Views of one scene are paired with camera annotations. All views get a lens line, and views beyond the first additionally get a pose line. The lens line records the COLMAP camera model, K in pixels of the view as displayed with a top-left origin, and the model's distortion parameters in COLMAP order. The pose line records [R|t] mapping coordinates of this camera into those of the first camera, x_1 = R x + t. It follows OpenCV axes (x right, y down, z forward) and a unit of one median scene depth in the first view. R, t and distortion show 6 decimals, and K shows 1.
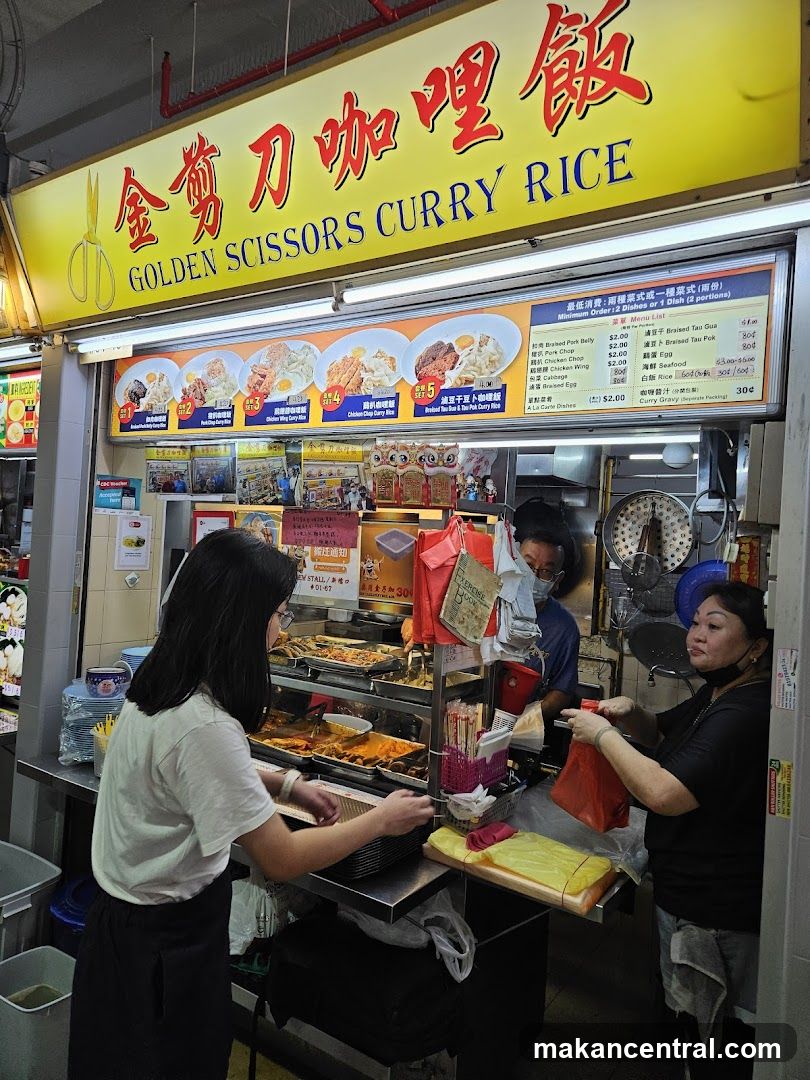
lens RADIAL K [[676.7, 0, 422.1], [0, 676.7, 533.4], [0, 0, 1]] dist [0.053512, -0.035381]
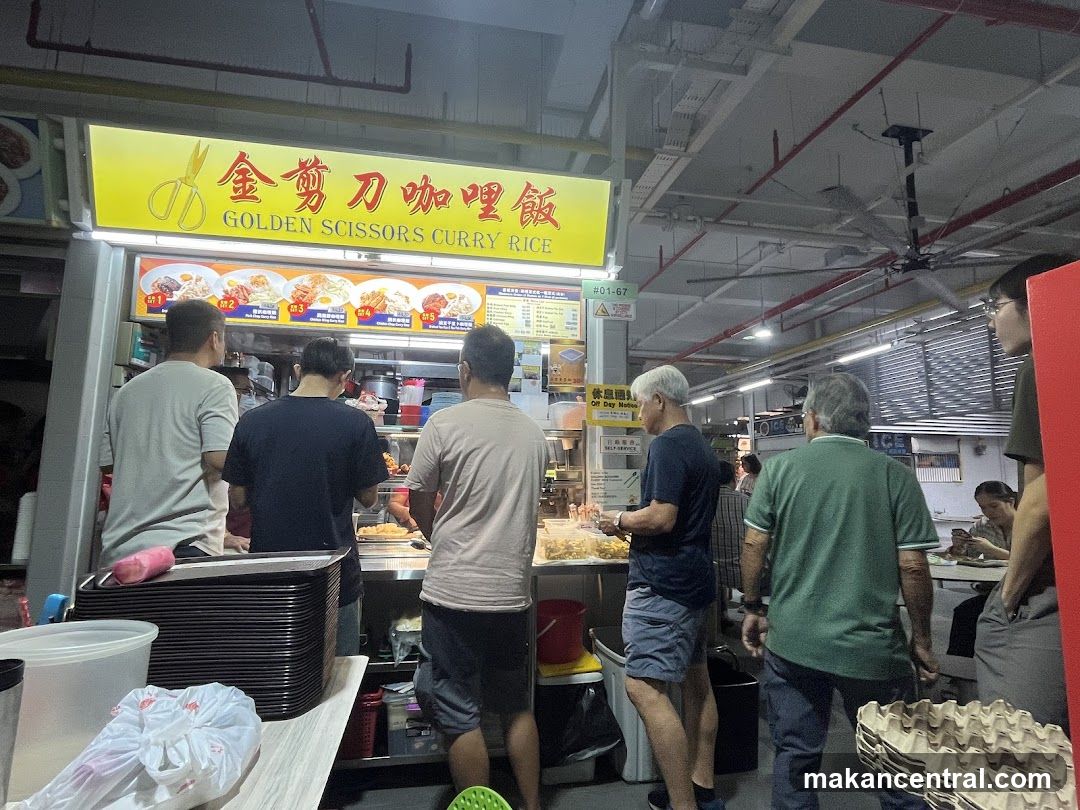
lens RADIAL K [[582.8, 0, 535.6], [0, 582.8, 408.4], [0, 0, 1]] dist [-0.006128, -0.001211]
pose [[0.744707, 0.015189, 0.667218, -0.955091], [0.014943, 0.999111, -0.039422, 0.134983], [-0.667224, 0.039328, 0.743818, -0.479843]]
